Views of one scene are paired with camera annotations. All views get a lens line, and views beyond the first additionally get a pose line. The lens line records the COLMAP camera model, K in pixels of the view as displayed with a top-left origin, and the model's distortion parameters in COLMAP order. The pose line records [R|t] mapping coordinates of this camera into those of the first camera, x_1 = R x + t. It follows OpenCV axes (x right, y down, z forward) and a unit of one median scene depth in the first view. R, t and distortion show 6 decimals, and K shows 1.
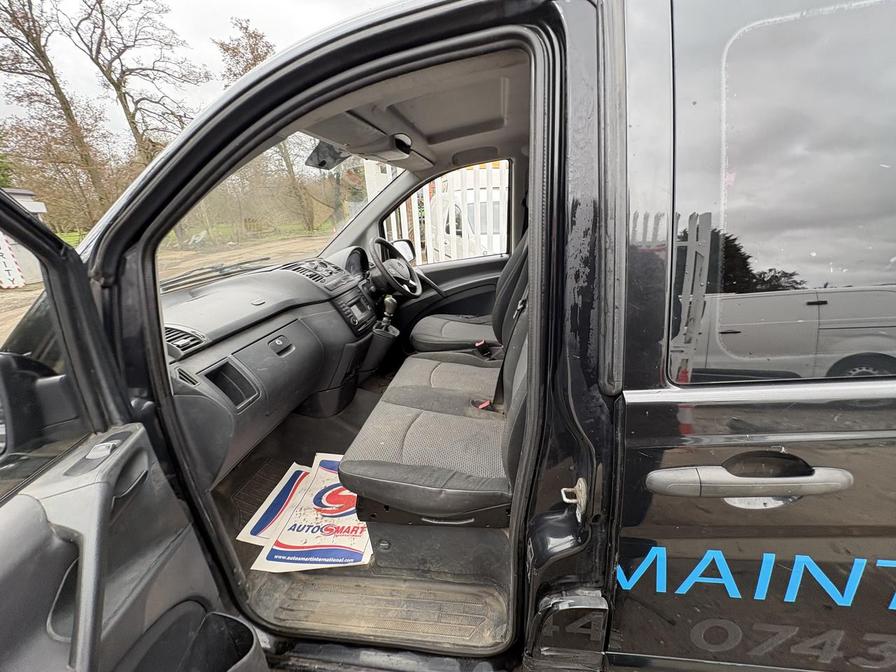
lens RADIAL K [[358.9, 0, 442.9], [0, 358.9, 338.7], [0, 0, 1]] dist [0.007268, -0.000584]
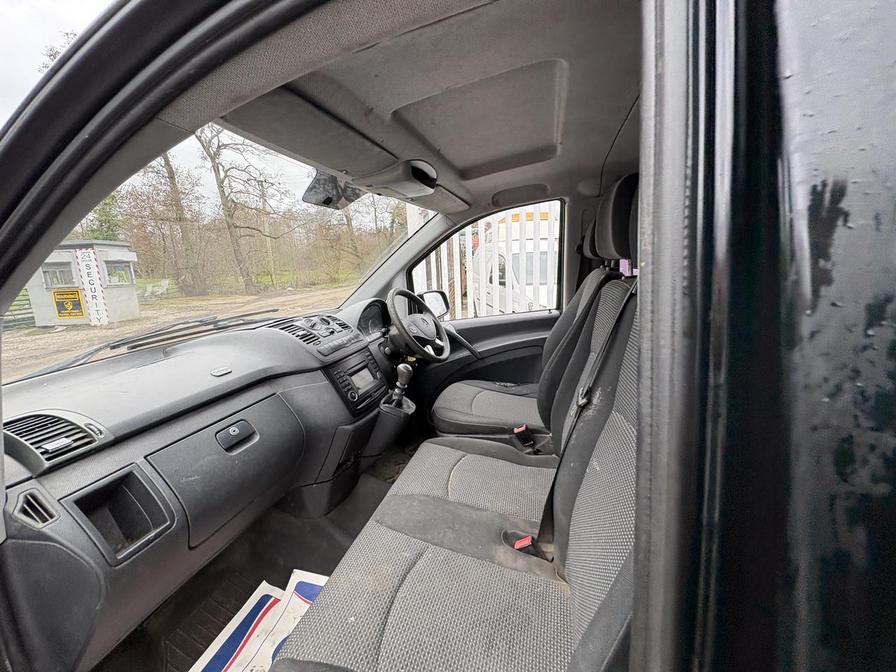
lens RADIAL K [[358.9, 0, 442.8], [0, 358.9, 340.5], [0, 0, 1]] dist [0.007268, -0.000584]
pose [[0.991964, 0.031701, -0.122486, 0.030437], [-0.046716, 0.991464, -0.121726, -0.075091], [0.117581, 0.126470, 0.984977, 0.232489]]
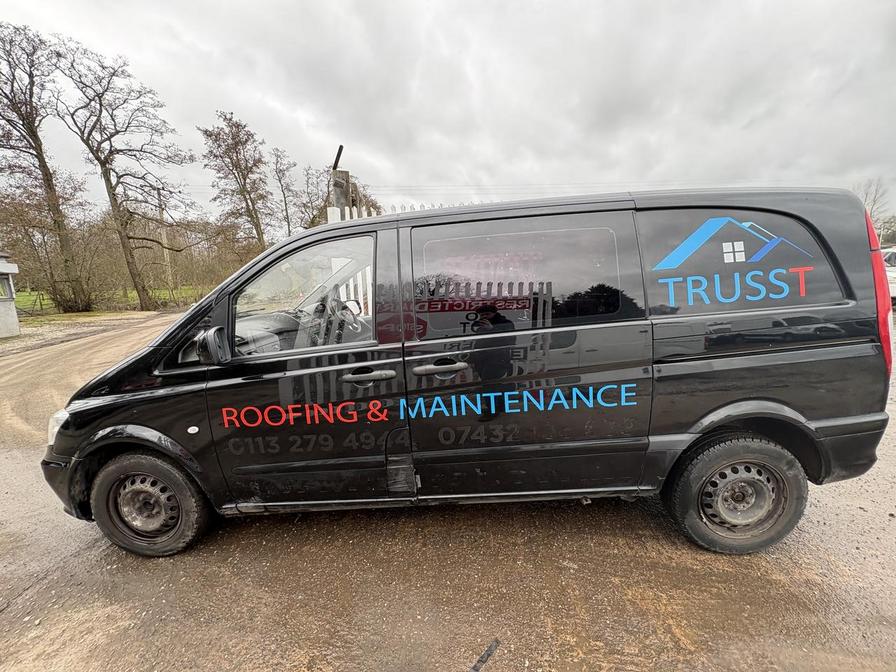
lens RADIAL K [[358.9, 0, 429.5], [0, 358.9, 336.0], [0, 0, 1]] dist [0.007268, -0.000584]
pose [[0.997833, 0.007787, 0.065335, 0.173762], [0.004111, 0.983655, -0.180016, 0.222417], [-0.065669, 0.179894, 0.981492, -0.714869]]
